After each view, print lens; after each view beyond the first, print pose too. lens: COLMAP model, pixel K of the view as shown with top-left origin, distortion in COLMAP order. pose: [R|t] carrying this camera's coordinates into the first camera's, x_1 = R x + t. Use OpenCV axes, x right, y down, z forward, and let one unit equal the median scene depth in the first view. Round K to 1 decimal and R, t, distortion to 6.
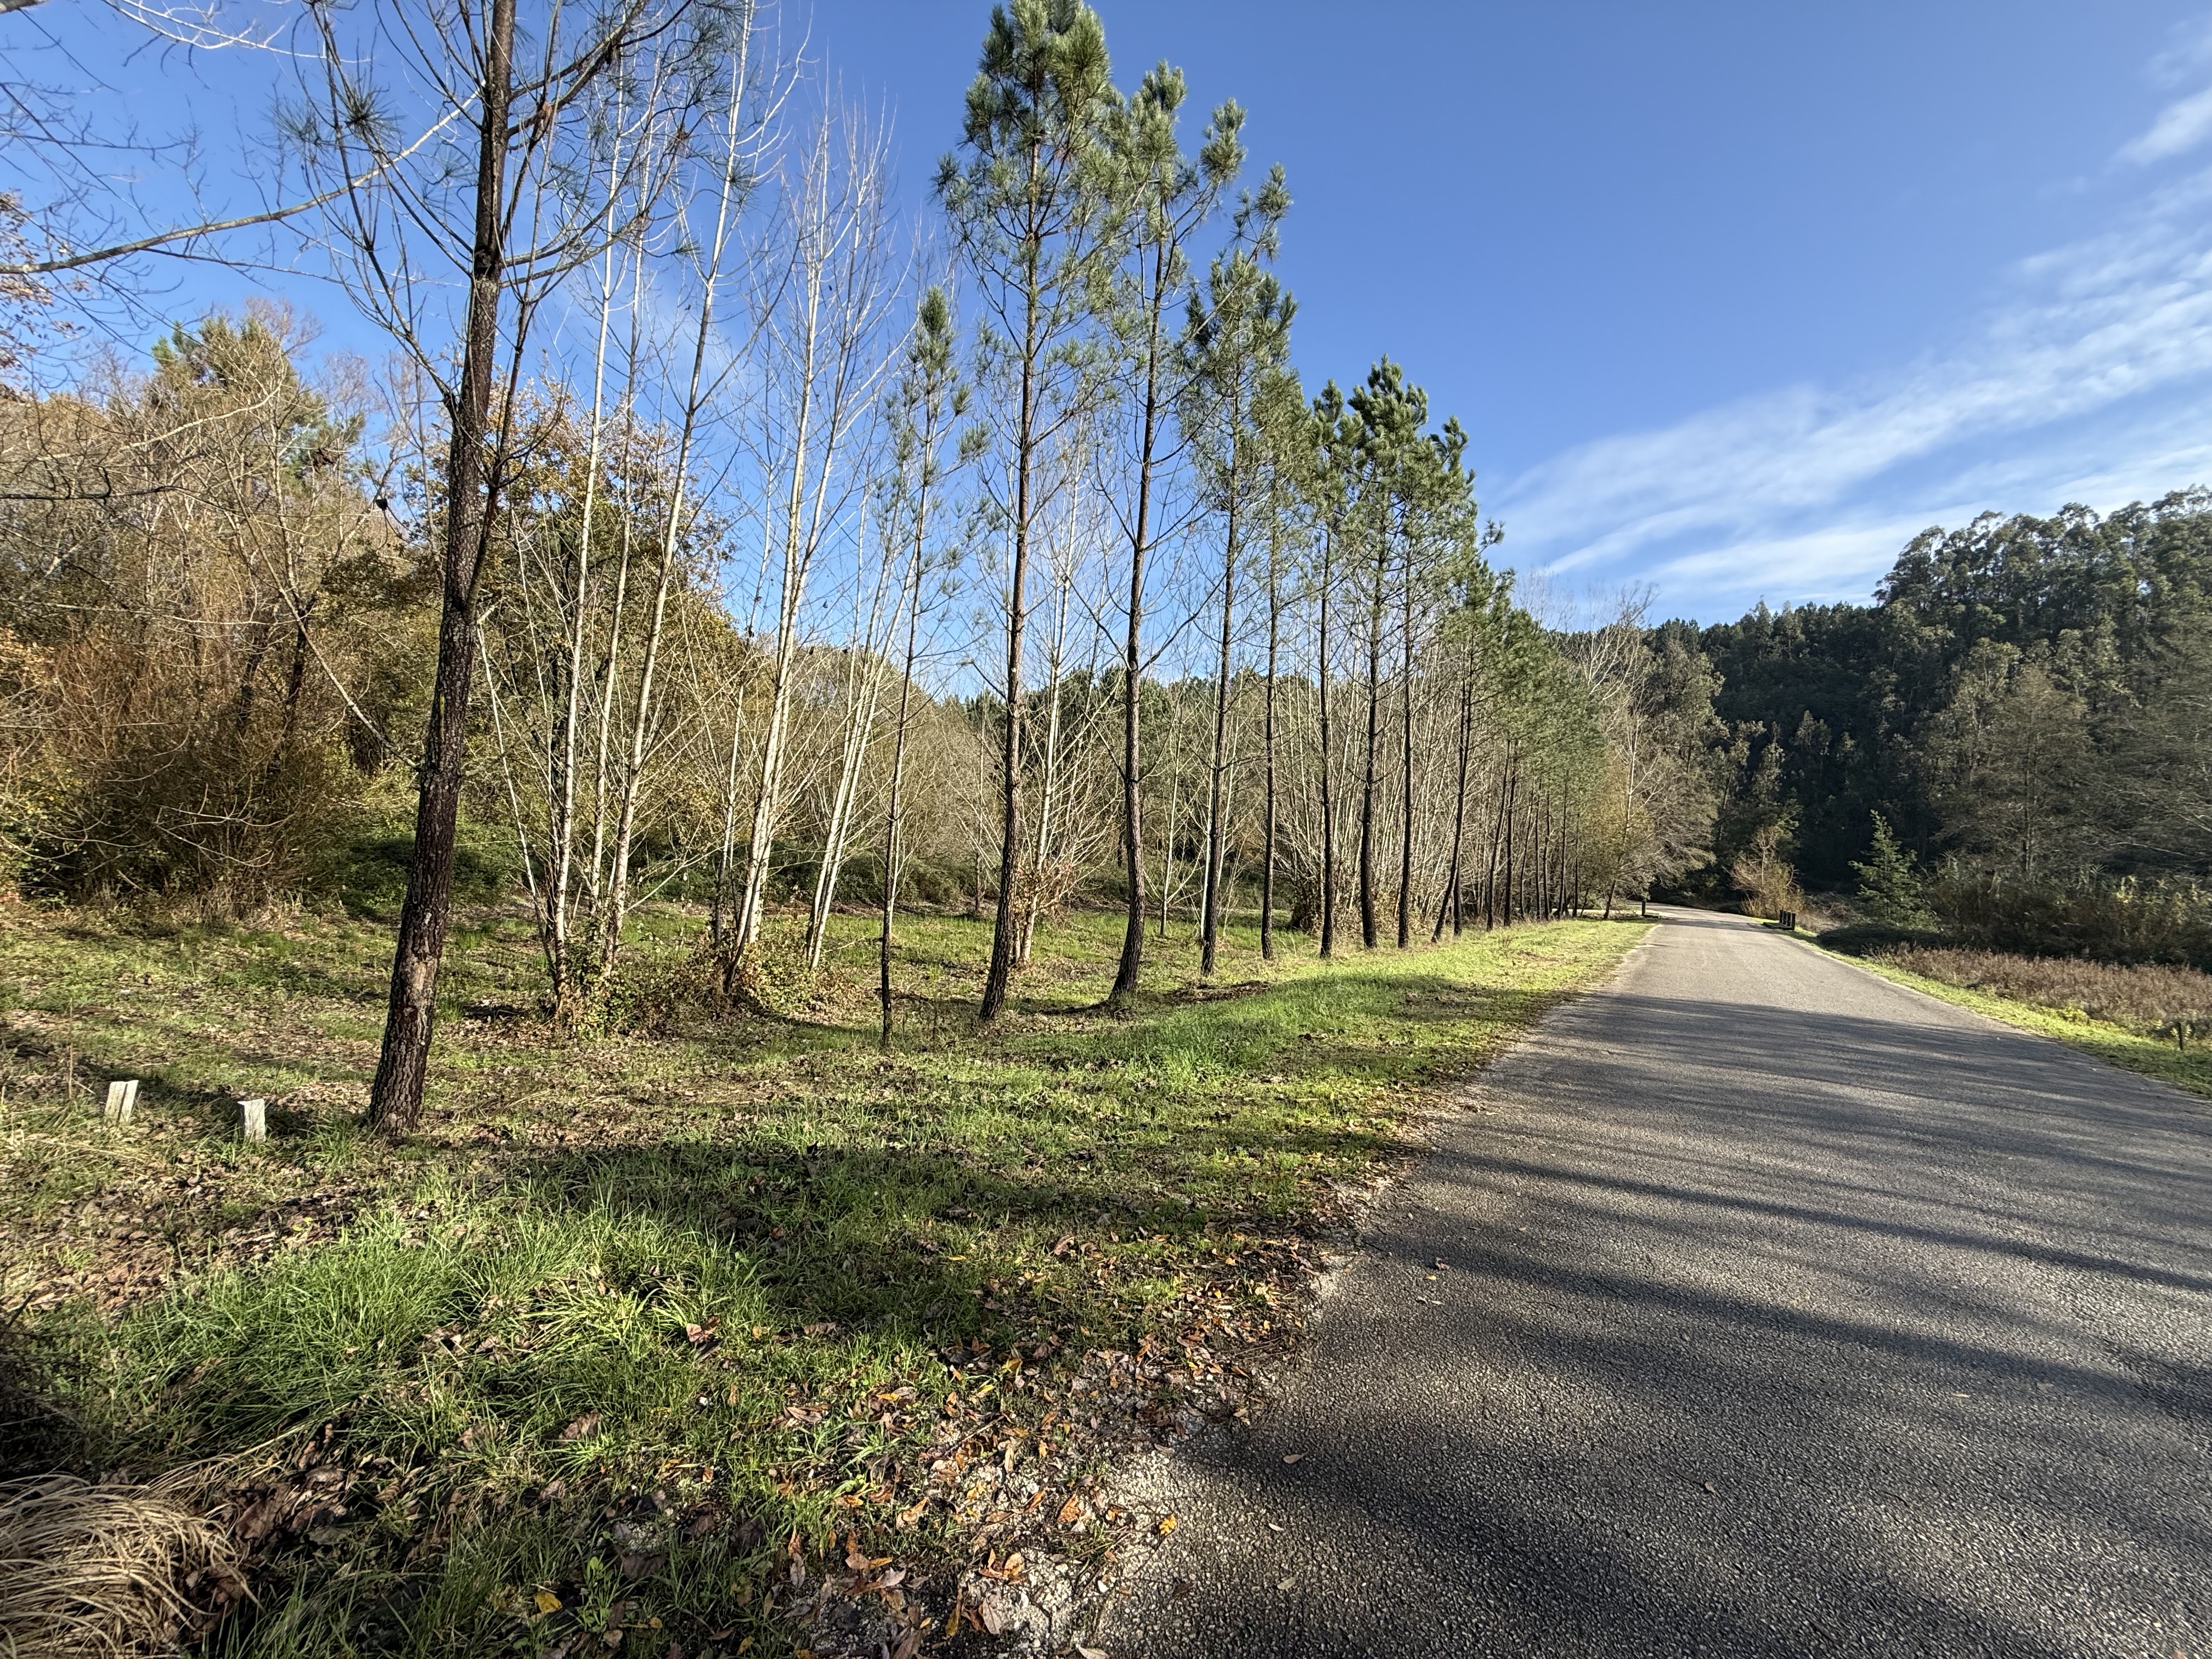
lens RADIAL K [[880.3, 0, 1093.7], [0, 880.3, 824.7], [0, 0, 1]] dist [-0.000079, 0.000747]
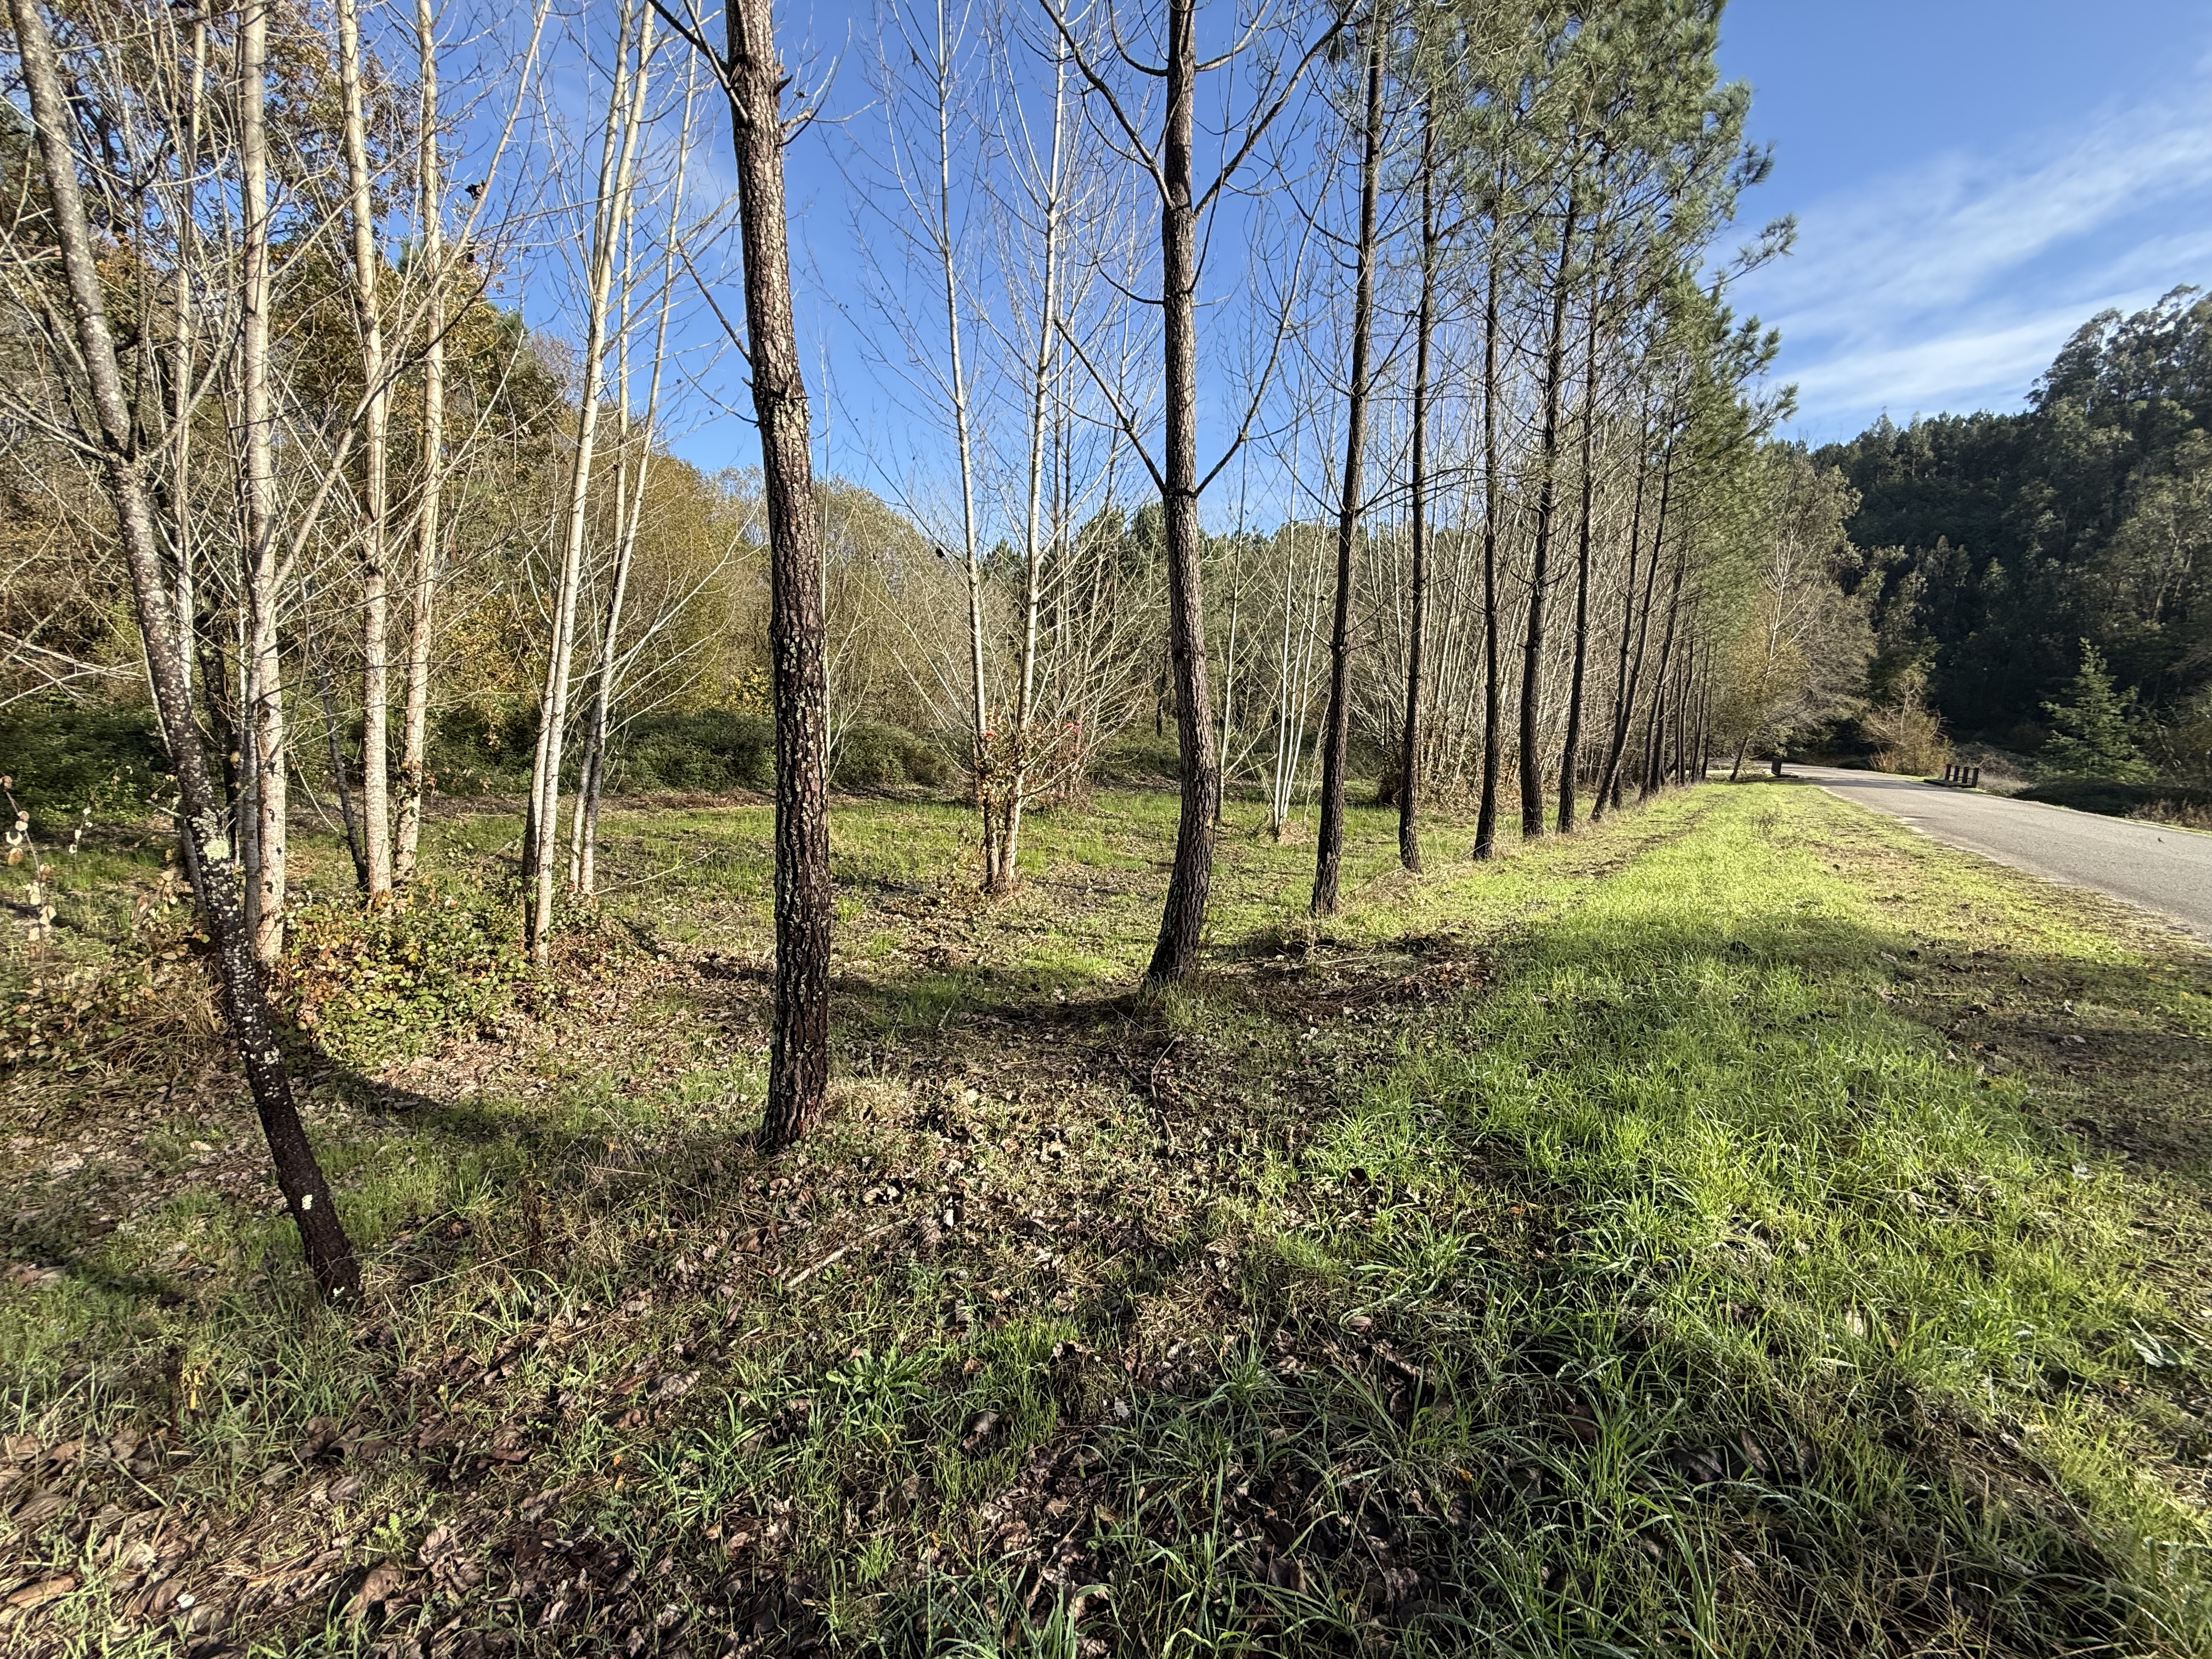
lens RADIAL K [[880.3, 0, 1100.4], [0, 880.3, 829.0], [0, 0, 1]] dist [-0.000079, 0.000747]
pose [[0.998892, -0.025377, -0.039625, 0.003851], [0.030891, 0.988886, 0.145430, 0.010061], [0.035494, -0.146493, 0.988575, 0.123889]]
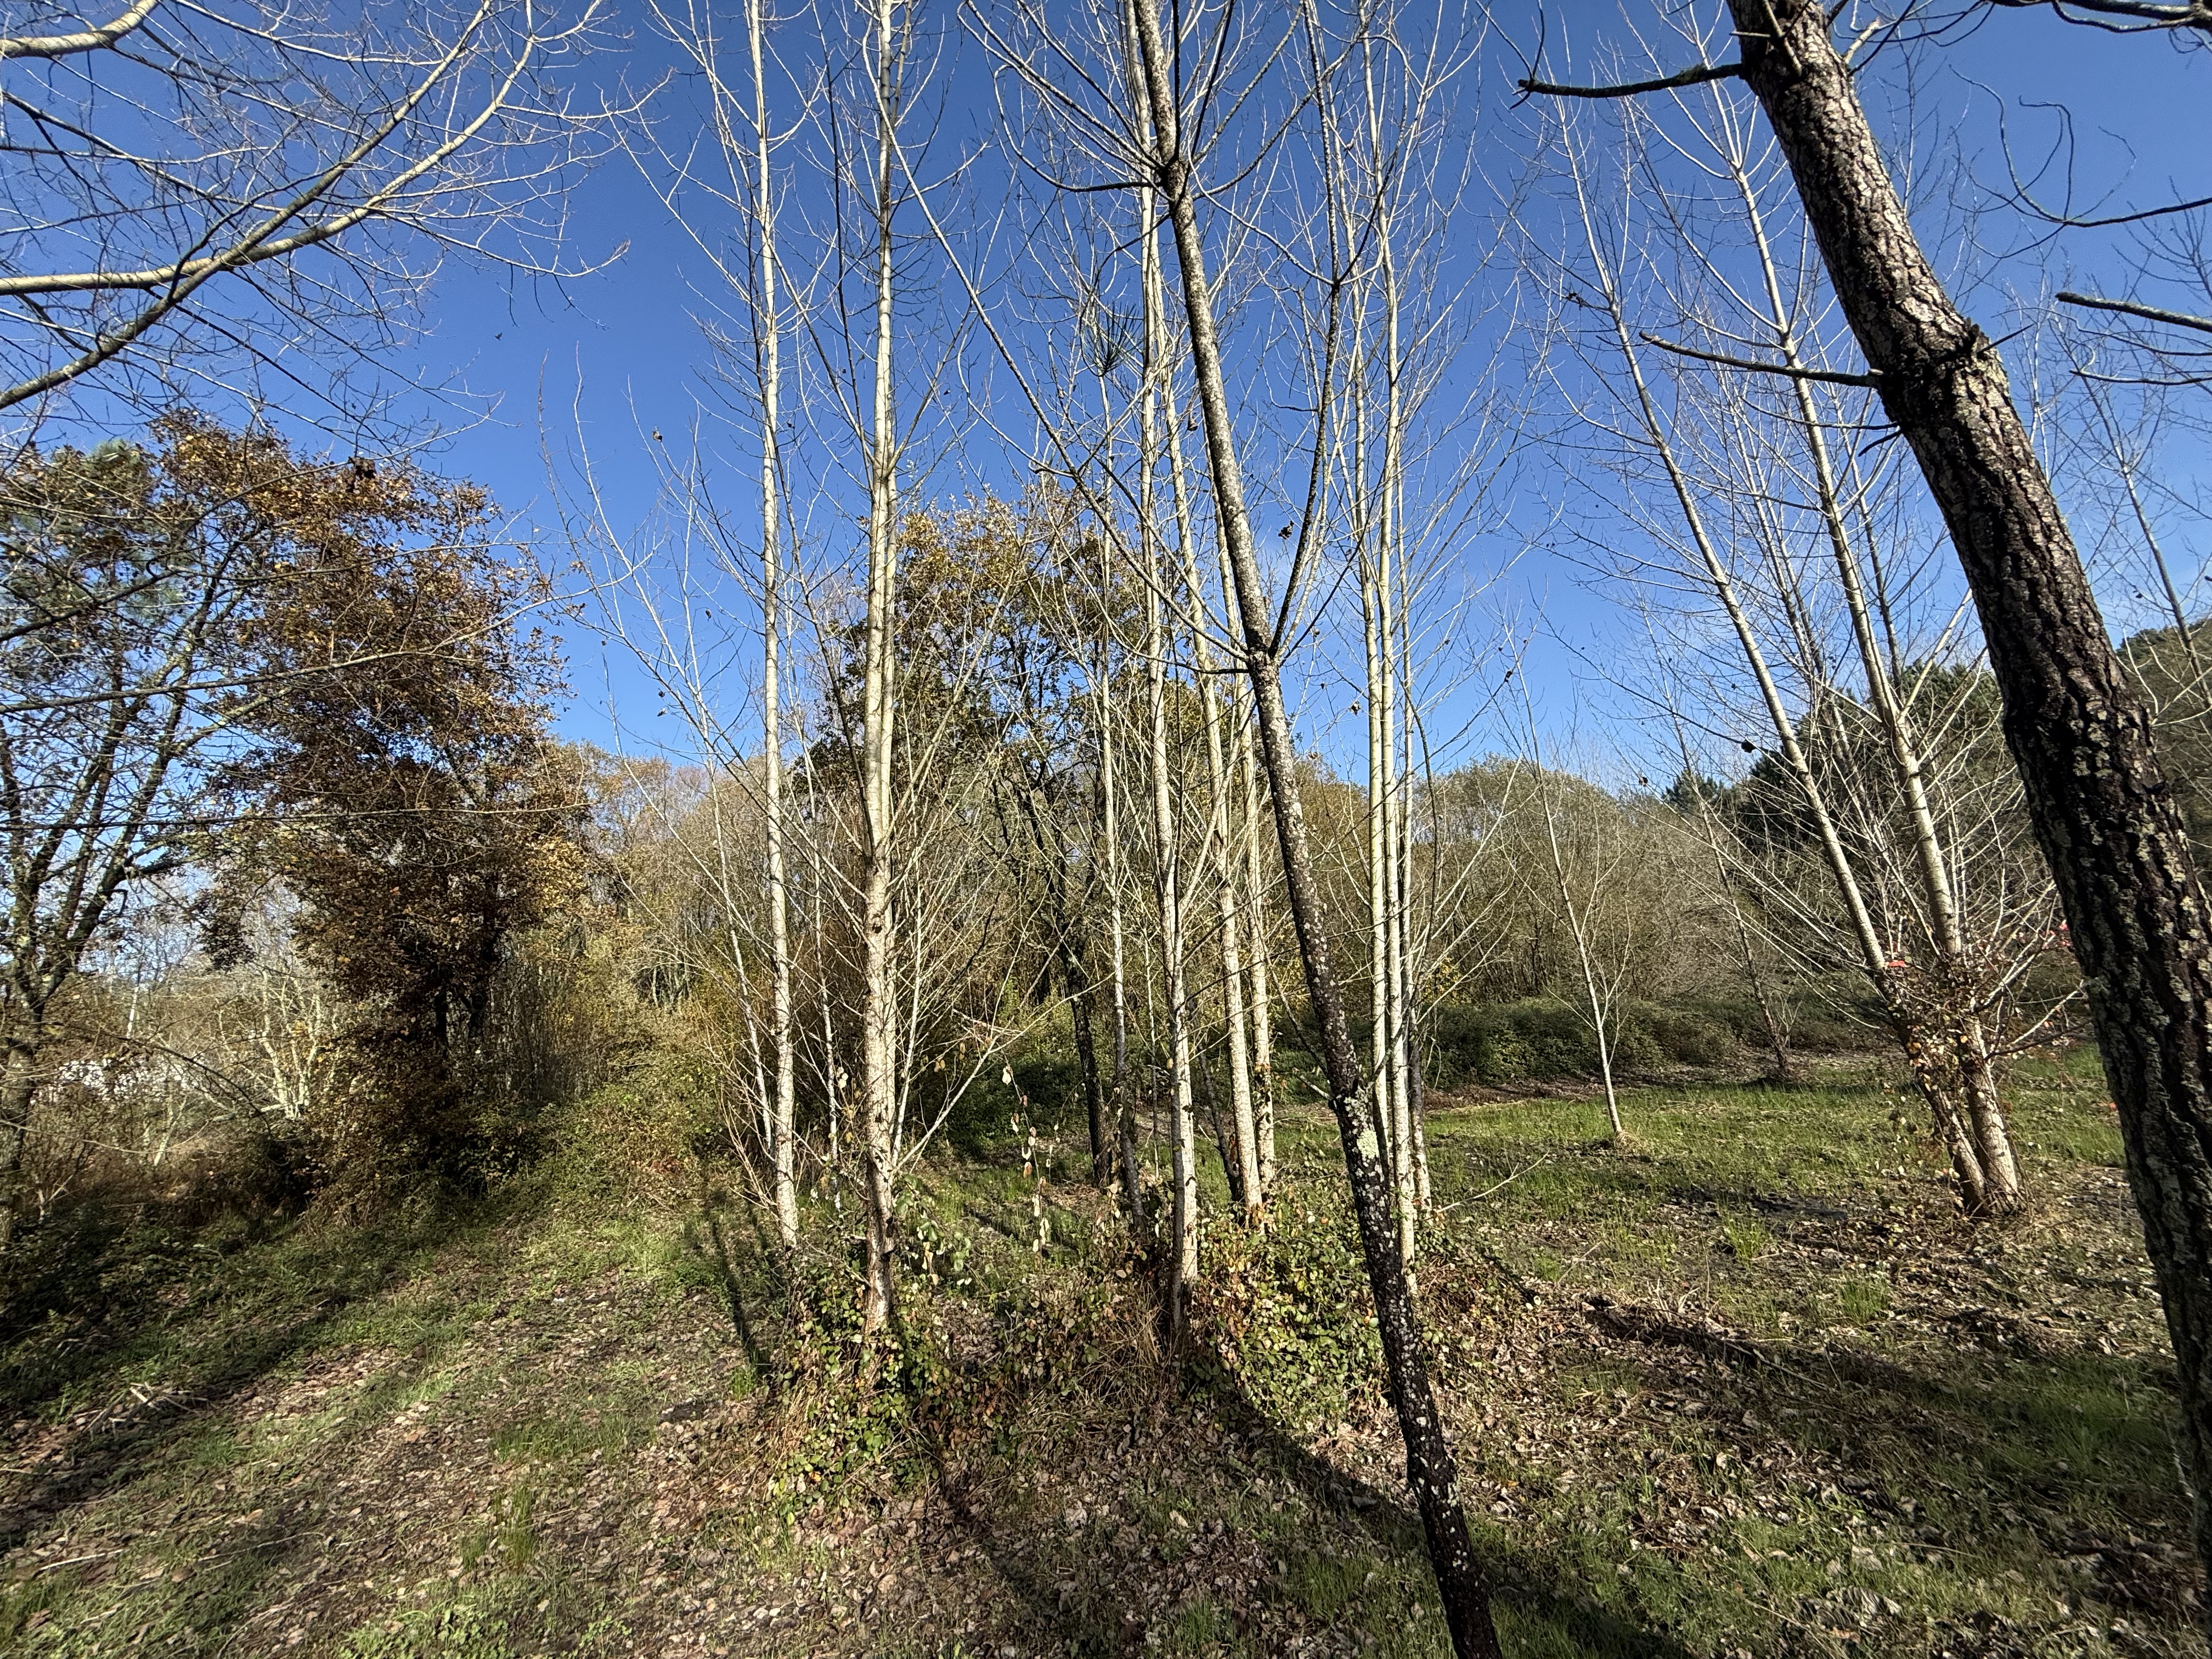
lens RADIAL K [[880.3, 0, 1099.6], [0, 880.3, 823.9], [0, 0, 1]] dist [-0.000079, 0.000747]
pose [[0.718822, -0.289855, -0.631886, -0.022666], [0.157018, 0.953138, -0.258597, 0.011651], [0.677230, 0.086668, 0.730649, 0.134097]]
